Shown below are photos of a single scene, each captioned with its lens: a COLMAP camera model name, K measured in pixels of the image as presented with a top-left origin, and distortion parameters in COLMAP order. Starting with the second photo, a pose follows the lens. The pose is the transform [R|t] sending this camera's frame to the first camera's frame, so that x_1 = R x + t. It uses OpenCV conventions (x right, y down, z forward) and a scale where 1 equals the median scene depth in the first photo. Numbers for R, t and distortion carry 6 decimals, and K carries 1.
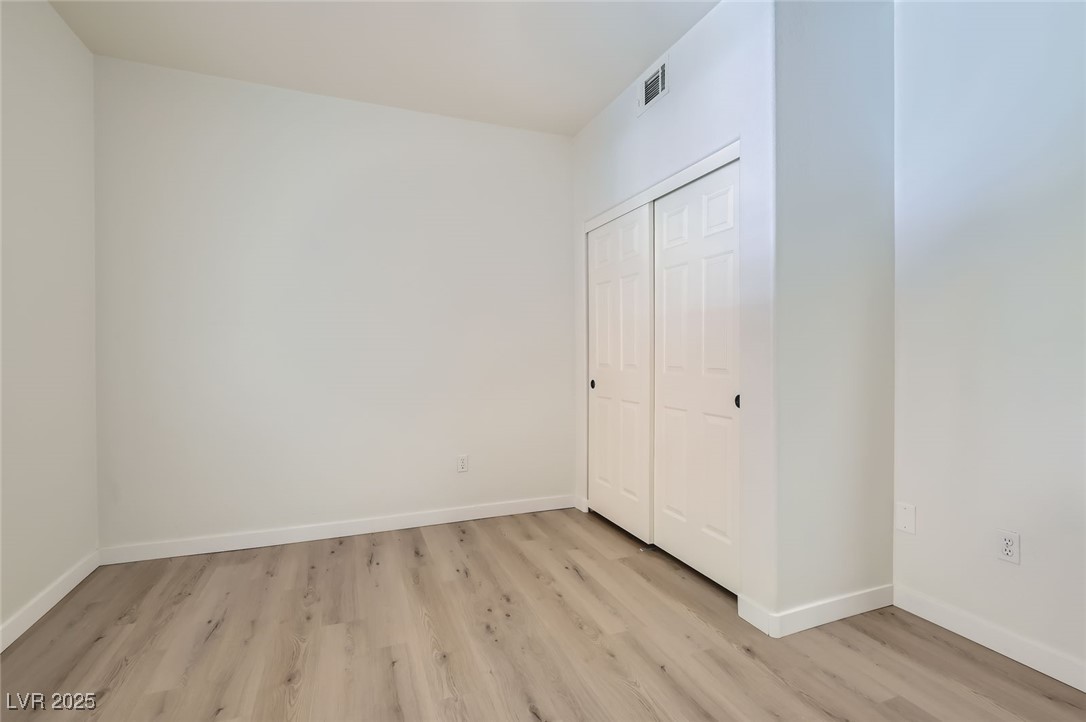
lens RADIAL K [[500.7, 0, 537.4], [0, 500.7, 362.5], [0, 0, 1]] dist [0.008725, -0.003910]
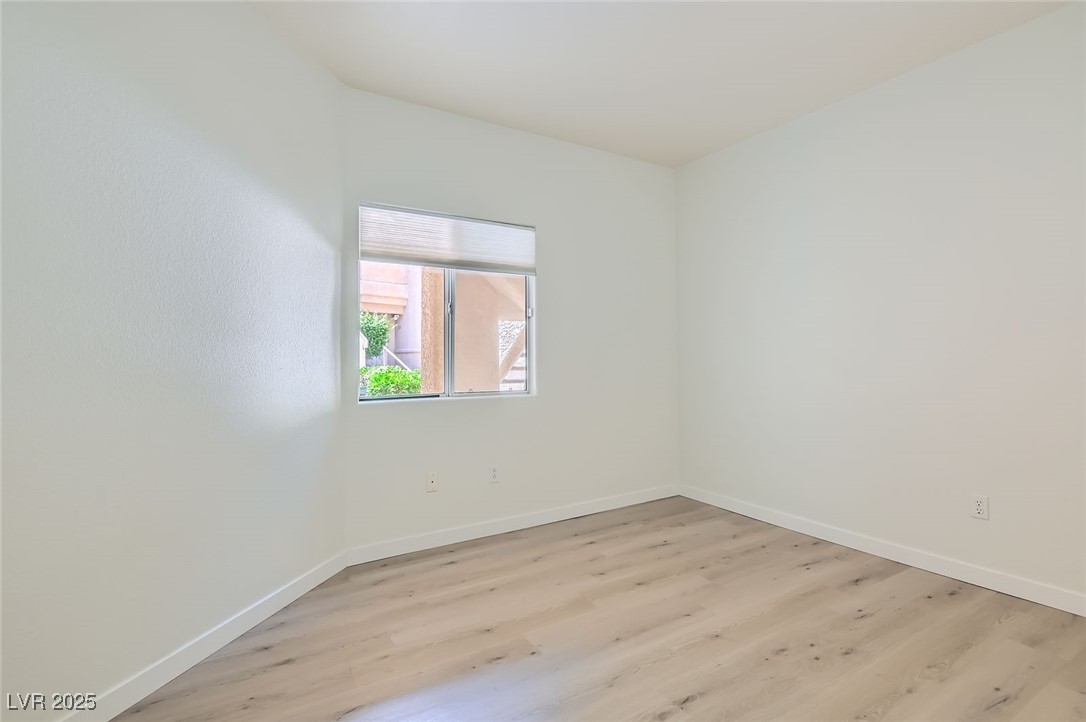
lens RADIAL K [[500.7, 0, 536.1], [0, 500.7, 362.2], [0, 0, 1]] dist [0.008725, -0.003910]
pose [[0.186899, 0.009265, -0.982335, 0.661978], [-0.014140, 0.999877, 0.006740, -0.008982], [0.982277, 0.012630, 0.187007, 0.329280]]
